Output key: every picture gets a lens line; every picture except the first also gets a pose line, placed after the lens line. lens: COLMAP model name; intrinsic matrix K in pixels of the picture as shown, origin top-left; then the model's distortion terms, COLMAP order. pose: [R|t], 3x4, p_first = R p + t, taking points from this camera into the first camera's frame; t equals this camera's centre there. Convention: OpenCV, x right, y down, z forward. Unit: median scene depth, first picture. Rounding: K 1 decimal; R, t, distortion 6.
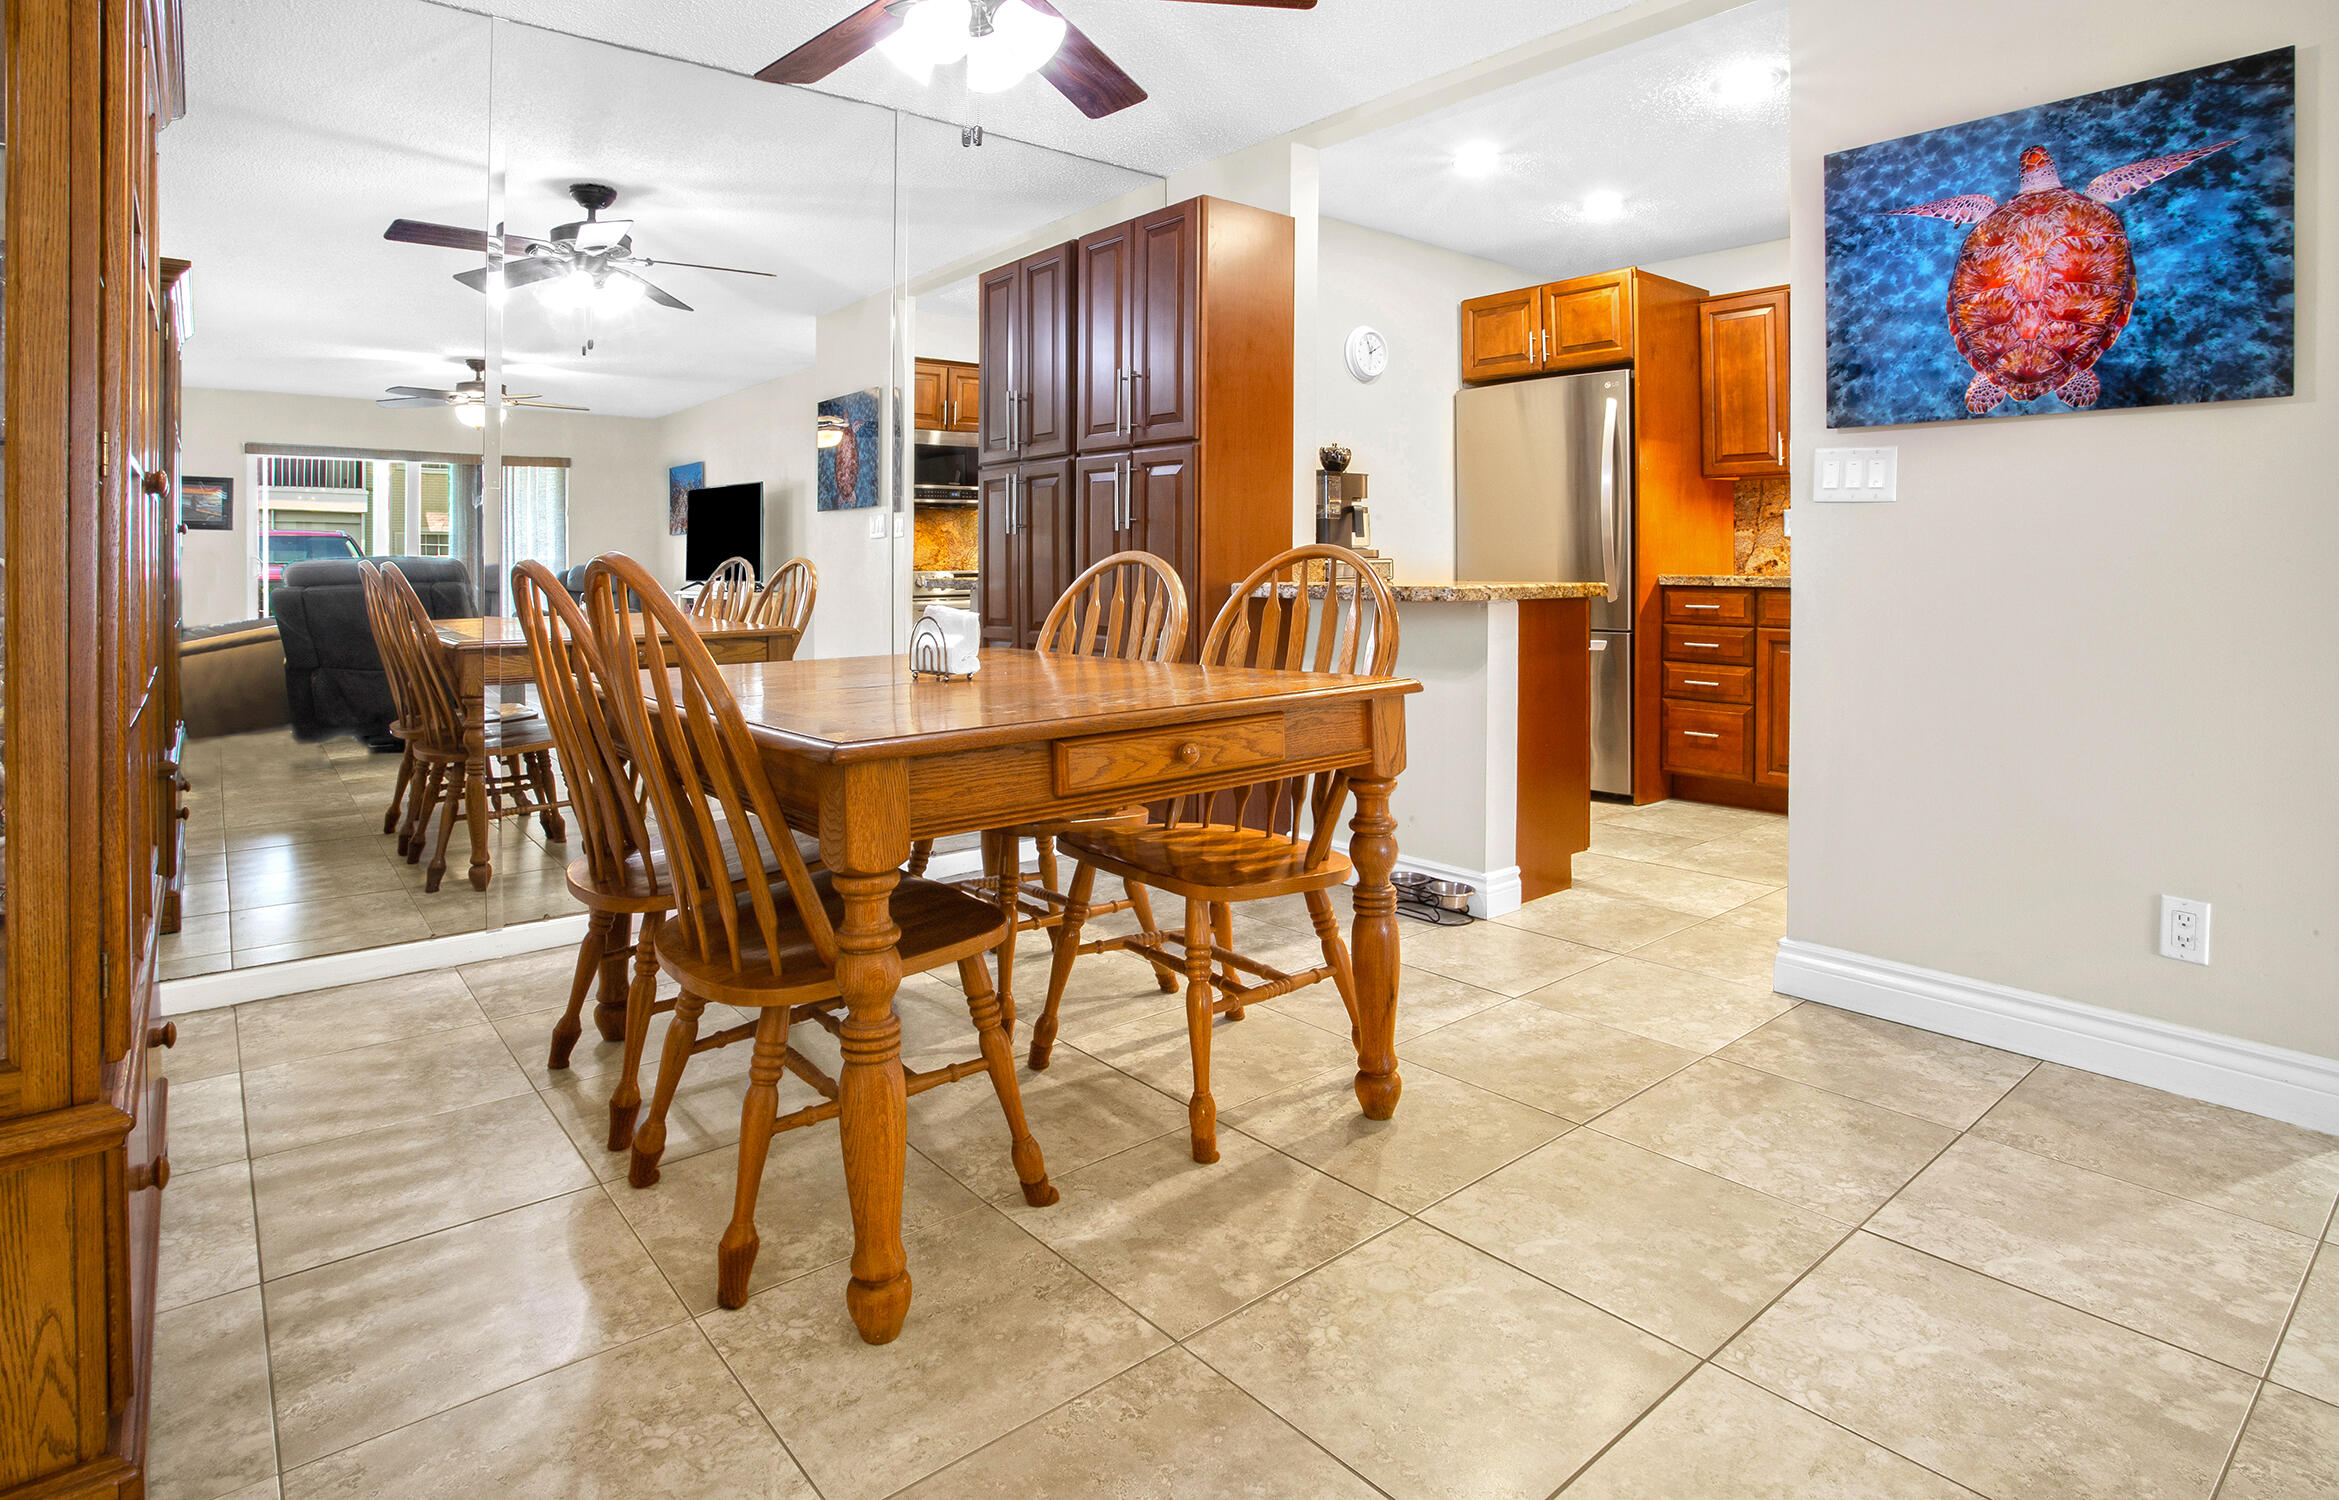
lens RADIAL K [[1138.1, 0, 1068.2], [0, 1138.1, 553.0], [0, 0, 1]] dist [-0.053531, 0.003949]
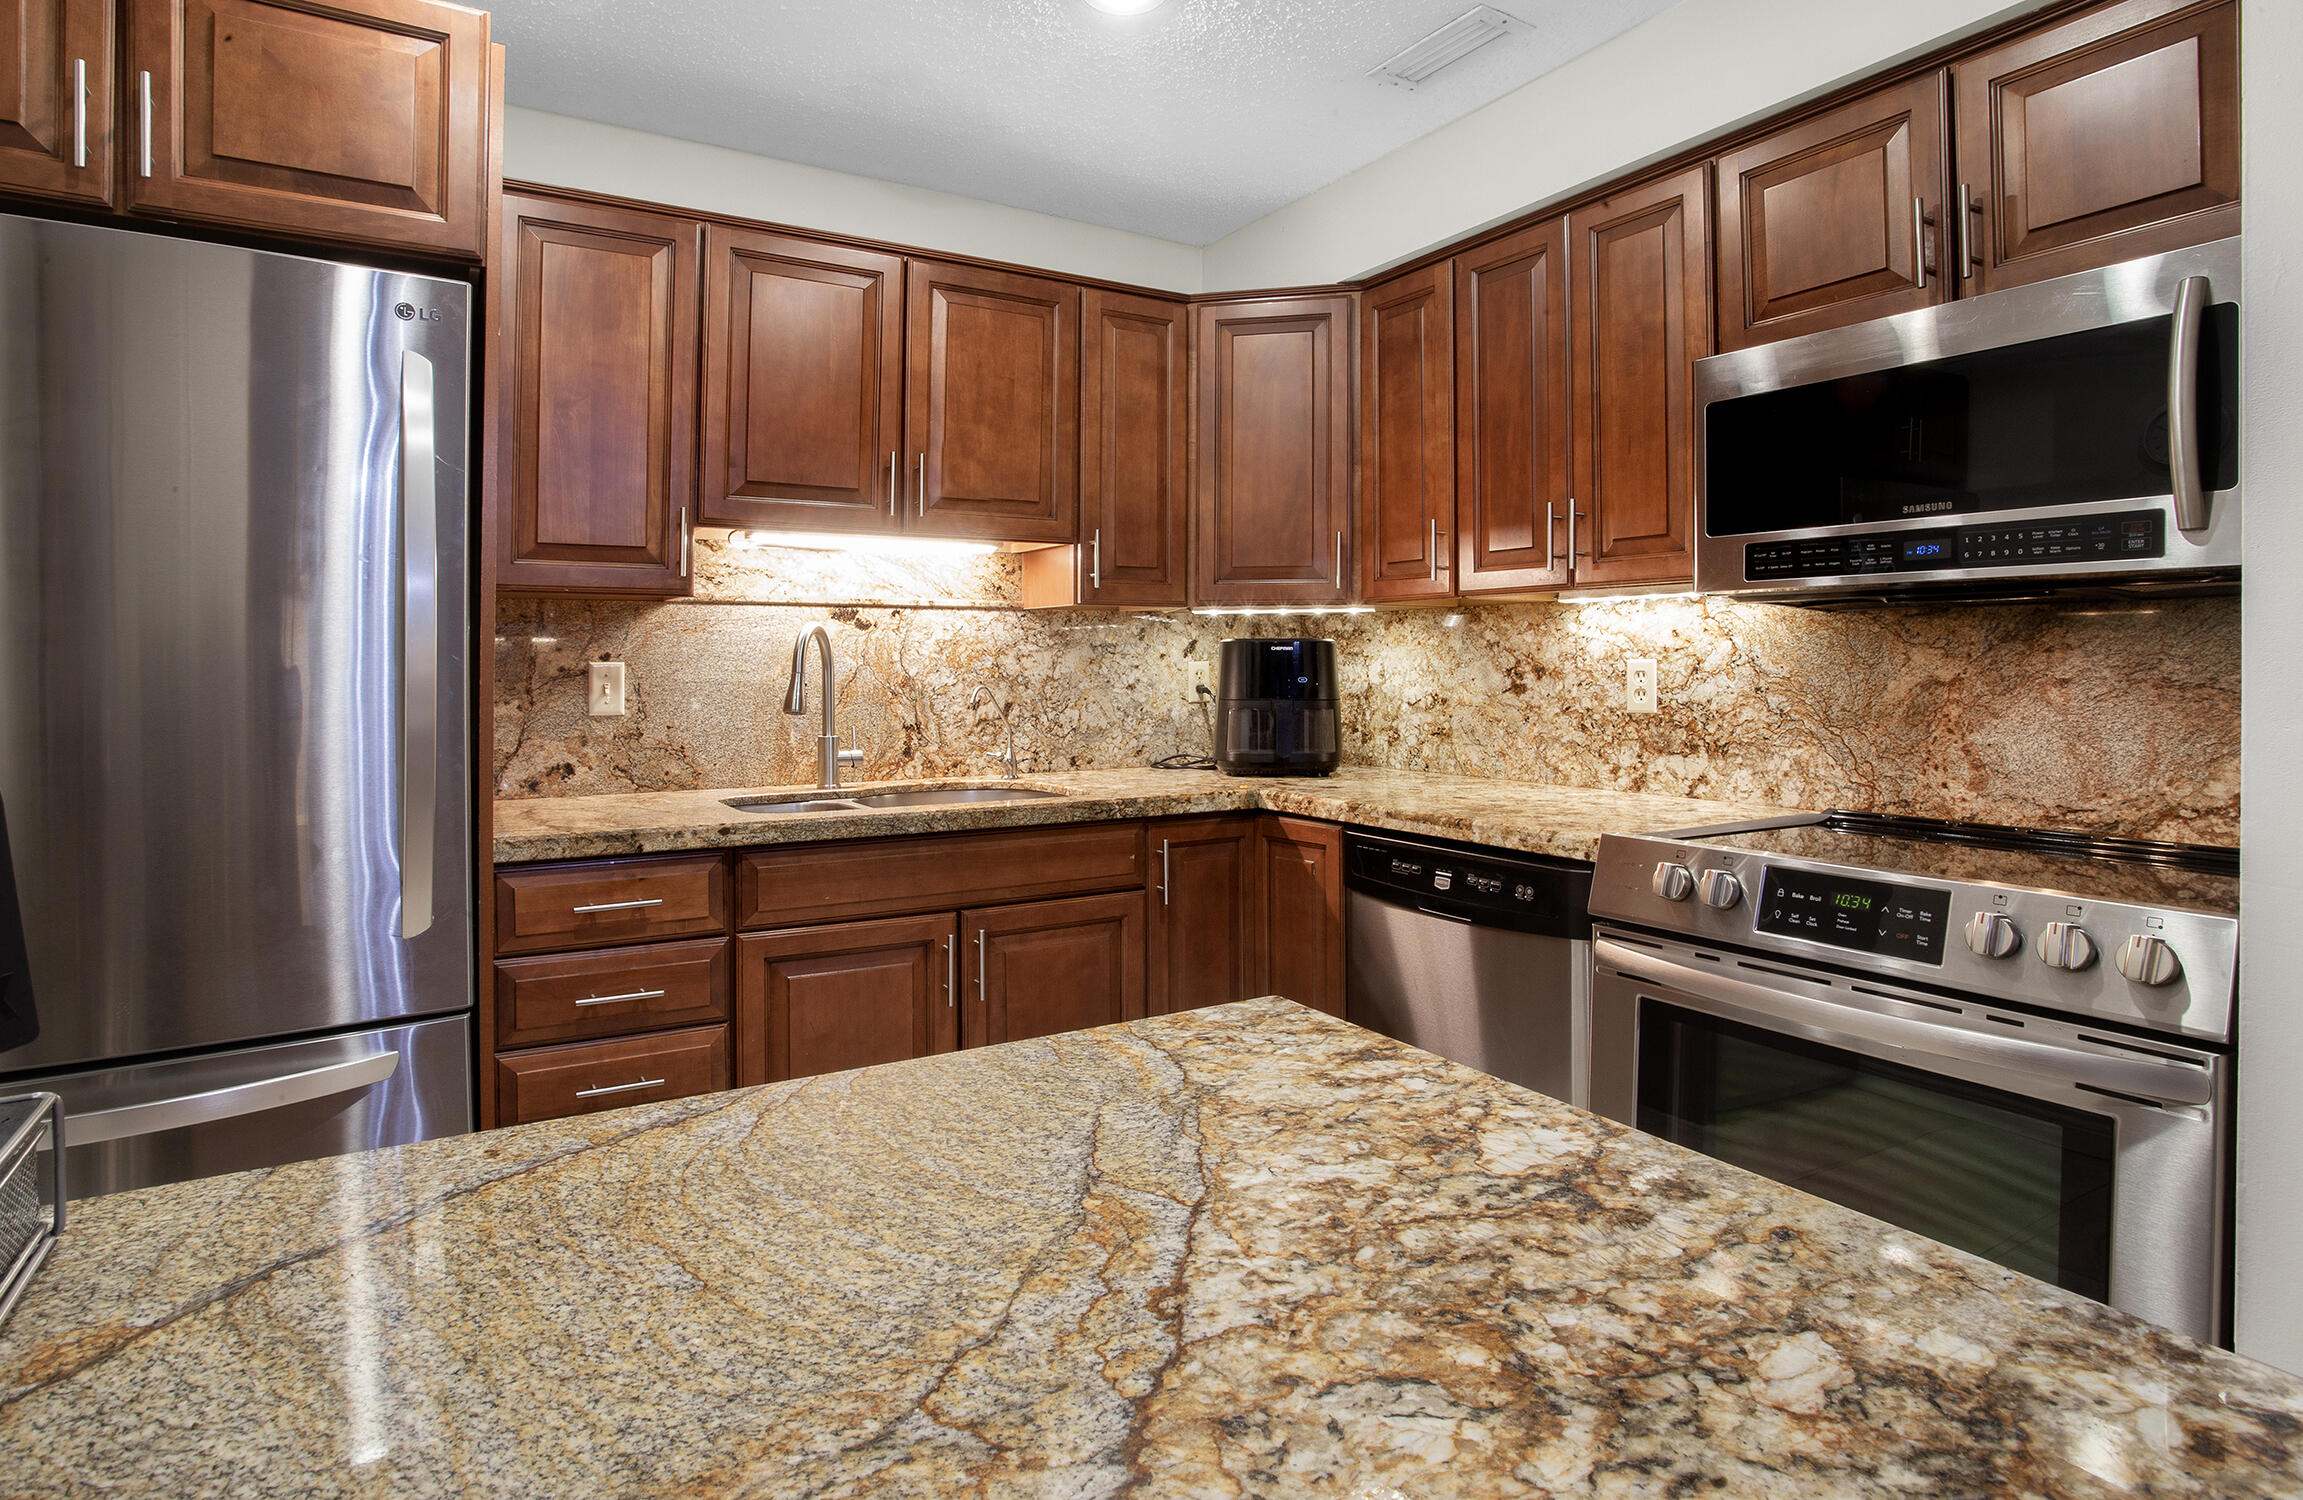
lens RADIAL K [[1209.2, 0, 1230.6], [0, 1209.2, 645.0], [0, 0, 1]] dist [-0.062638, 0.006356]
pose [[0.041774, 0.011404, 0.999062, 0.127629], [-0.001729, 0.999934, -0.011342, -0.042559], [-0.999126, -0.001253, 0.041791, 0.719776]]
